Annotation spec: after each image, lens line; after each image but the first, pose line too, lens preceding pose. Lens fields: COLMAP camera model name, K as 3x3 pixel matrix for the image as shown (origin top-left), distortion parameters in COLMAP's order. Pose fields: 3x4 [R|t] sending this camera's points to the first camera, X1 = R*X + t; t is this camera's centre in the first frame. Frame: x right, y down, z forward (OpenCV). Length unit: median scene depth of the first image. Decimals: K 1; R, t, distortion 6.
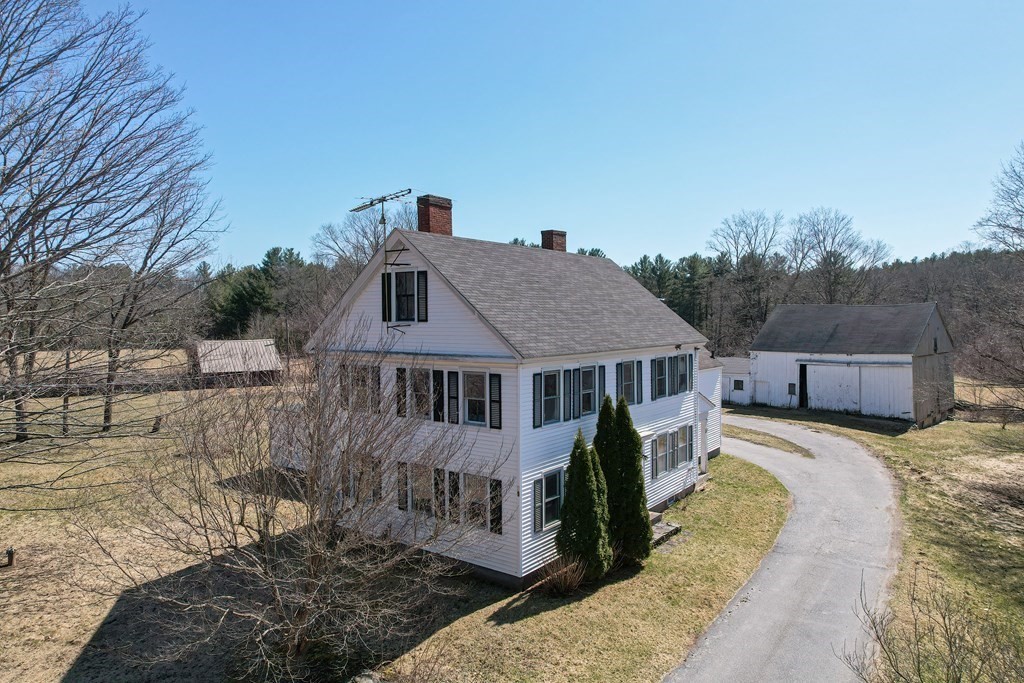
lens RADIAL K [[666.9, 0, 512.0], [0, 666.9, 341.5], [0, 0, 1]] dist [-0.078164, 0.080263]
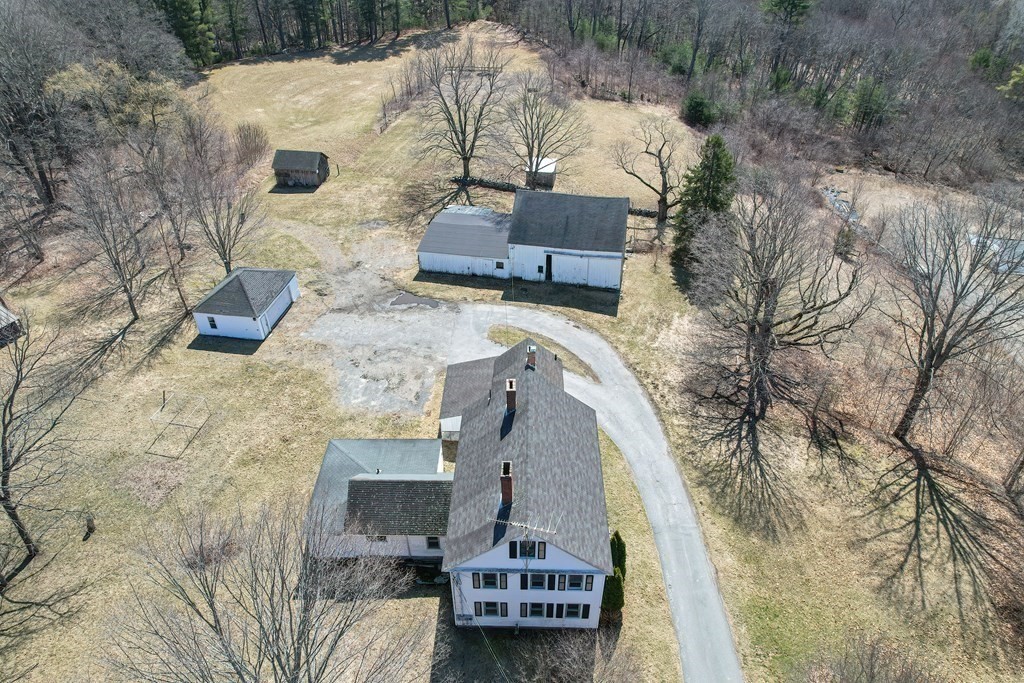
lens RADIAL K [[651.8, 0, 512.0], [0, 651.8, 341.5], [0, 0, 1]] dist [-0.068773, 0.064823]
pose [[0.817189, -0.340837, 0.464793, -0.794968], [0.022852, 0.824940, 0.564758, -1.476795], [-0.575916, -0.450893, 0.681921, 0.095380]]
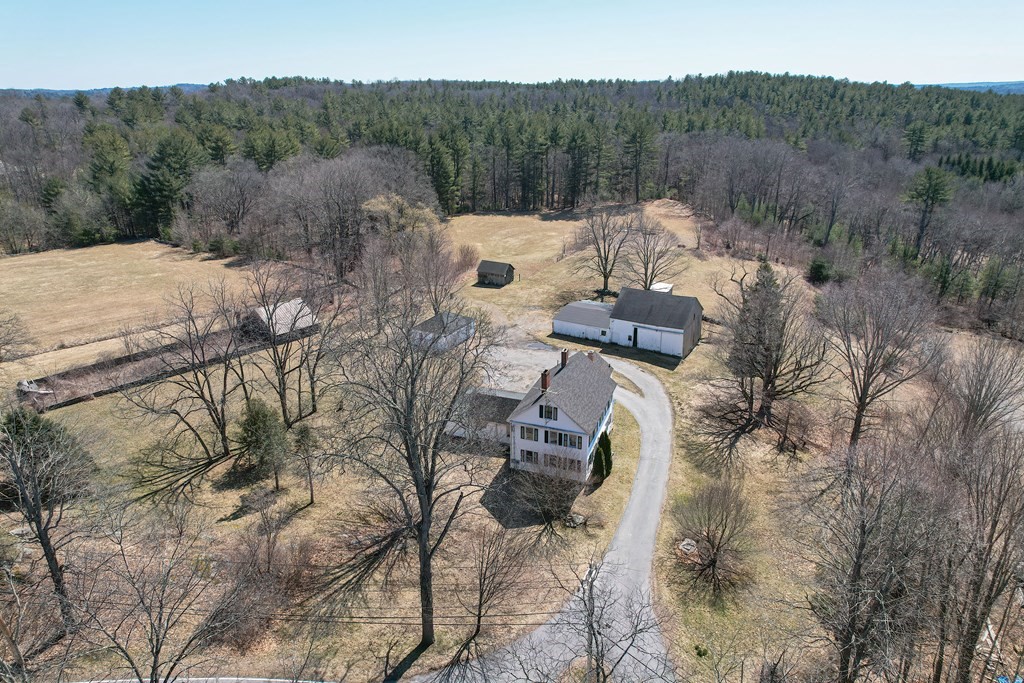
lens RADIAL K [[651.8, 0, 512.0], [0, 651.8, 341.5], [0, 0, 1]] dist [-0.068773, 0.064823]
pose [[0.959202, -0.104494, 0.262703, -1.178156], [0.012126, 0.943541, 0.331033, -1.519452], [-0.282463, -0.314342, 0.906314, -1.877312]]
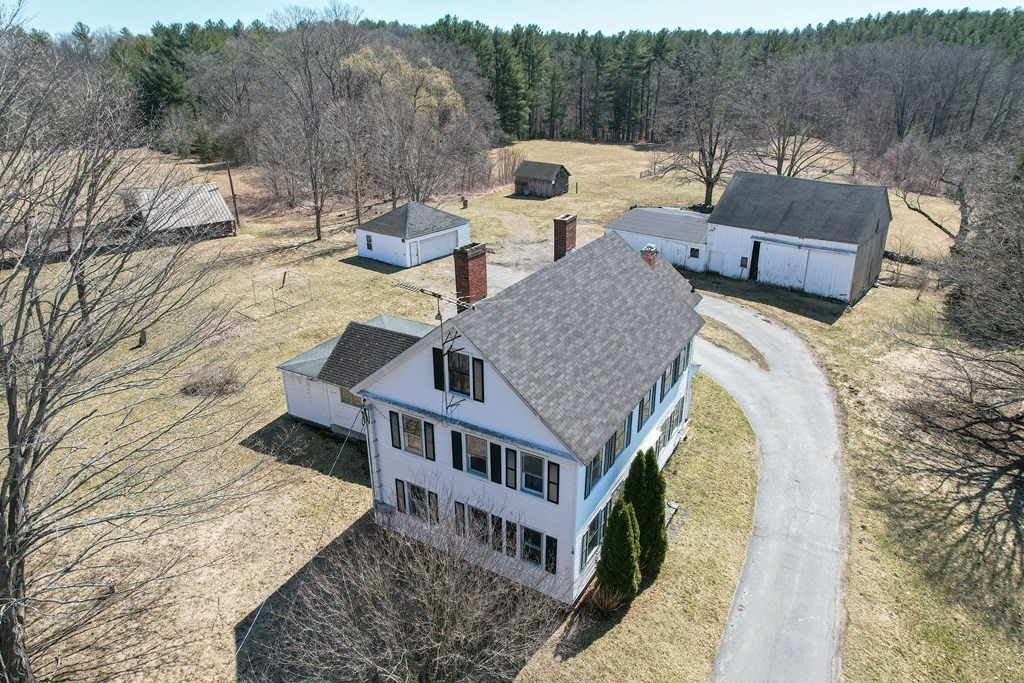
lens RADIAL K [[651.8, 0, 512.0], [0, 651.8, 341.5], [0, 0, 1]] dist [-0.068773, 0.064823]
pose [[0.993338, -0.042419, 0.107147, -0.182898], [0.001108, 0.933258, 0.359205, -0.481537], [-0.115233, -0.356693, 0.927088, 0.044737]]
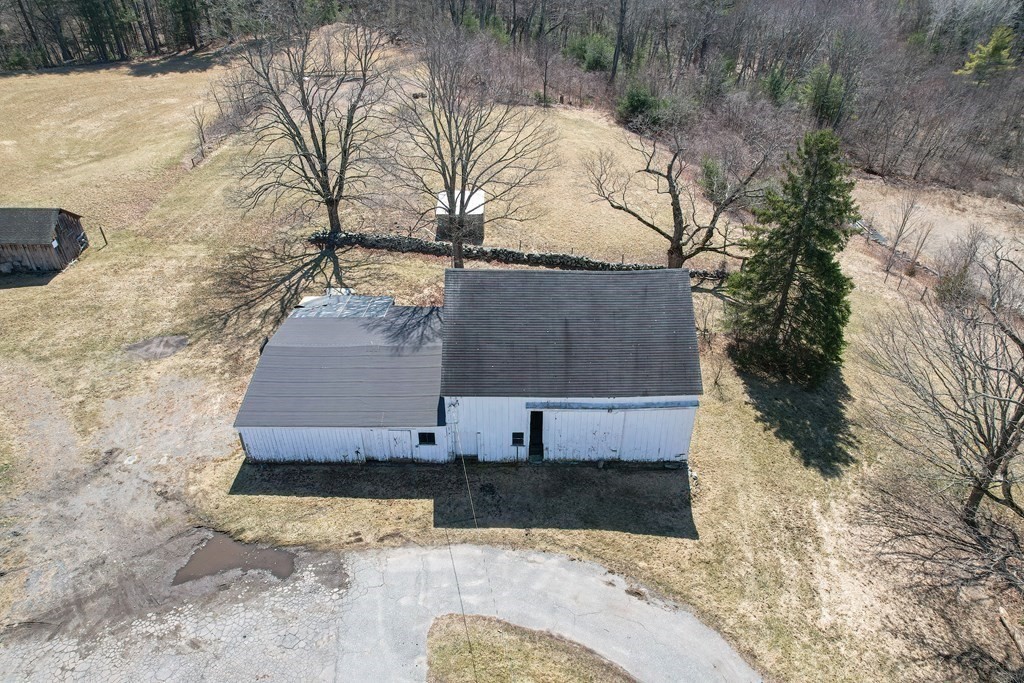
lens RADIAL K [[651.8, 0, 512.0], [0, 651.8, 341.5], [0, 0, 1]] dist [-0.068773, 0.064823]
pose [[0.689404, -0.405139, 0.600486, 0.217305], [0.022336, 0.840465, 0.541405, -0.885605], [-0.724032, -0.359835, 0.588469, 1.725375]]
